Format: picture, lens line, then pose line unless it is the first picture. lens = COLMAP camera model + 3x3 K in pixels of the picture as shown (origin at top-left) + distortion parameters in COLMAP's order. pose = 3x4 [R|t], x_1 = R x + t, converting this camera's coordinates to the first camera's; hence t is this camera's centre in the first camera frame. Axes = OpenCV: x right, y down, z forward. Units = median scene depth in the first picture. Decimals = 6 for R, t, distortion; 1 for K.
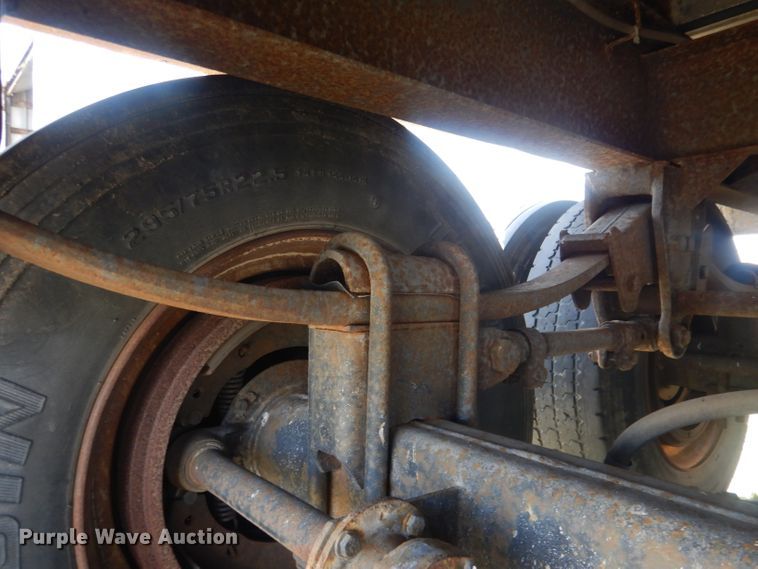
lens RADIAL K [[547.2, 0, 373.7], [0, 547.2, 277.3], [0, 0, 1]] dist [0.017589, -0.000105]
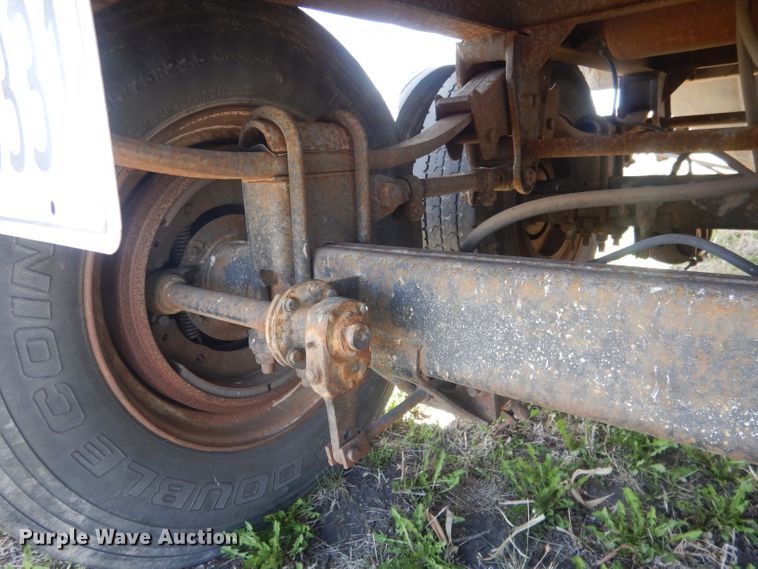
lens RADIAL K [[547.2, 0, 373.7], [0, 547.2, 277.3], [0, 0, 1]] dist [0.017589, -0.000105]
pose [[0.984513, -0.099186, 0.144554, -0.018285], [0.063829, 0.970769, 0.231372, 0.025802], [-0.163278, -0.218562, 0.962066, -0.360057]]
